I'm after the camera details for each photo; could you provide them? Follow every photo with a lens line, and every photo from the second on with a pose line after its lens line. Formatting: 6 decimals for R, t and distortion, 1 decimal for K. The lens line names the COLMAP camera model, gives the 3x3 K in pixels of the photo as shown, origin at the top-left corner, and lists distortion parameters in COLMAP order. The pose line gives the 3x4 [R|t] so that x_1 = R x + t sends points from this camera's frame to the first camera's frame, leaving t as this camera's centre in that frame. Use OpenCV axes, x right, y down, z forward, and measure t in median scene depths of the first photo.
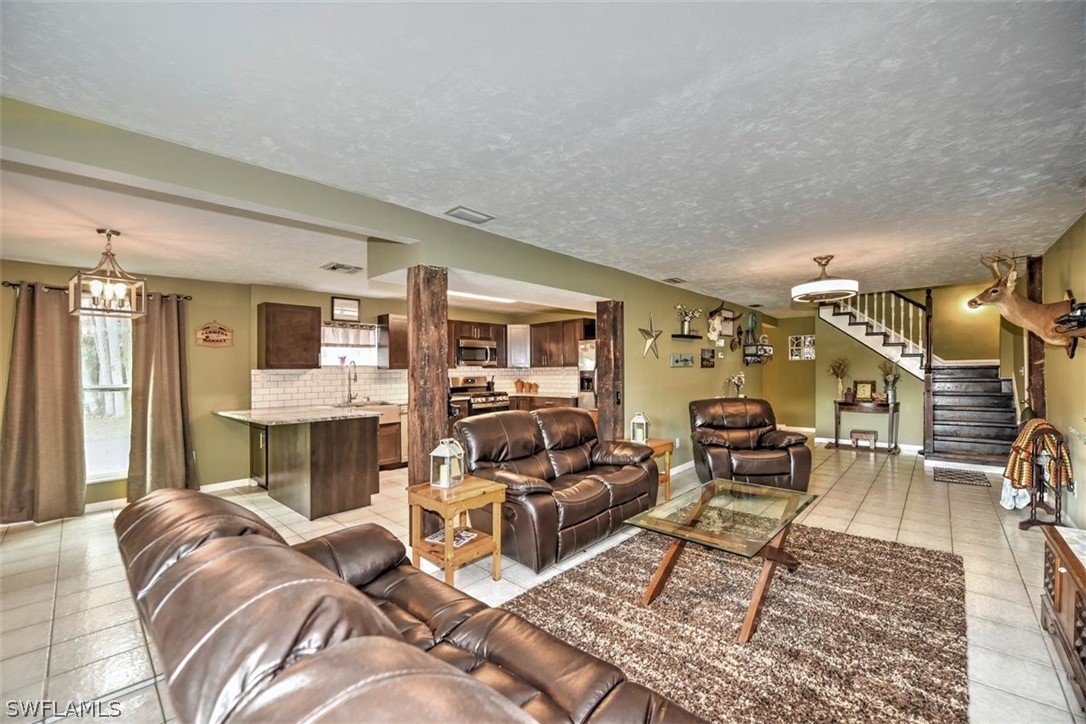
lens RADIAL K [[427.4, 0, 574.7], [0, 427.4, 368.1], [0, 0, 1]] dist [-0.013286, -0.000133]
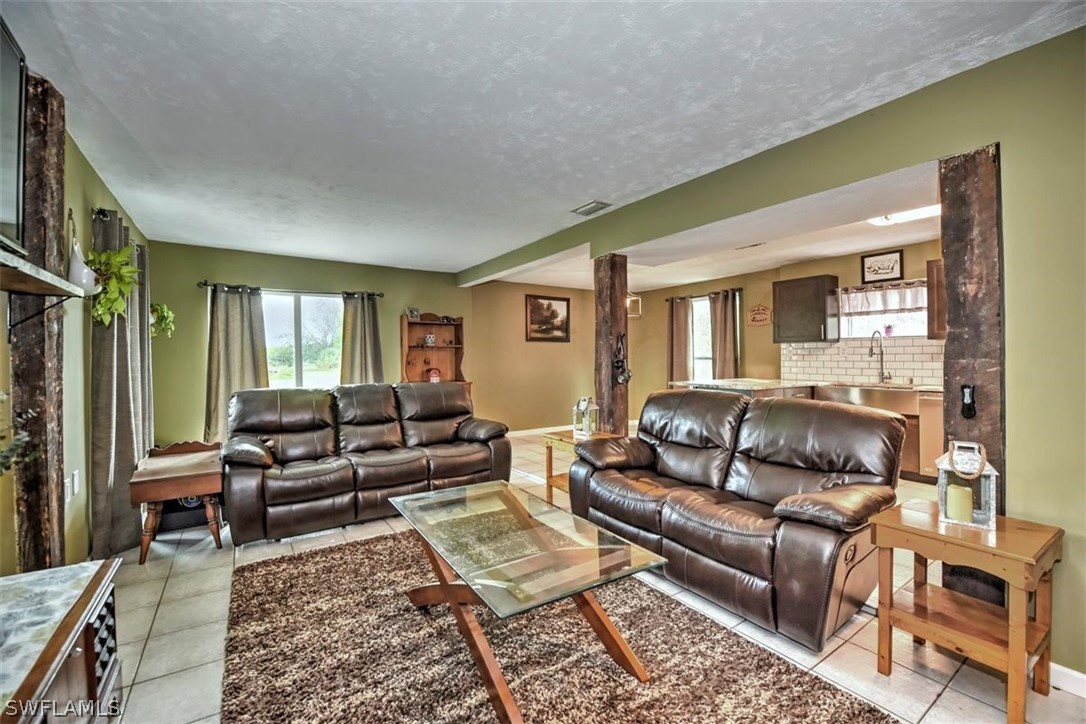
lens RADIAL K [[444.1, 0, 498.8], [0, 444.1, 356.3], [0, 0, 1]] dist [-0.015063, 0.001176]
pose [[-0.293246, 0.013543, -0.955941, 0.541622], [0.014266, 0.999850, 0.009788, 0.014680], [0.955931, -0.010767, -0.293395, 0.614551]]
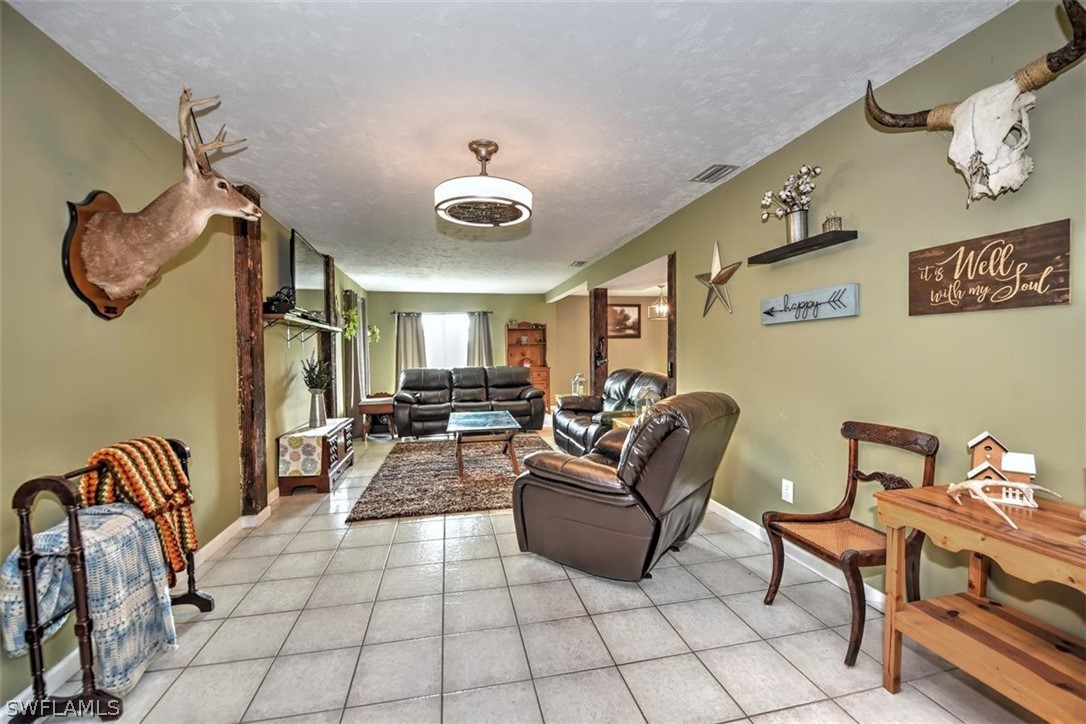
lens RADIAL K [[427.4, 0, 534.8], [0, 427.4, 363.8], [0, 0, 1]] dist [-0.013286, -0.000133]
pose [[-0.587192, 0.047067, -0.808078, 0.817565], [0.028705, 0.998891, 0.037322, 0.014399], [0.808938, -0.001281, -0.587892, 1.094358]]
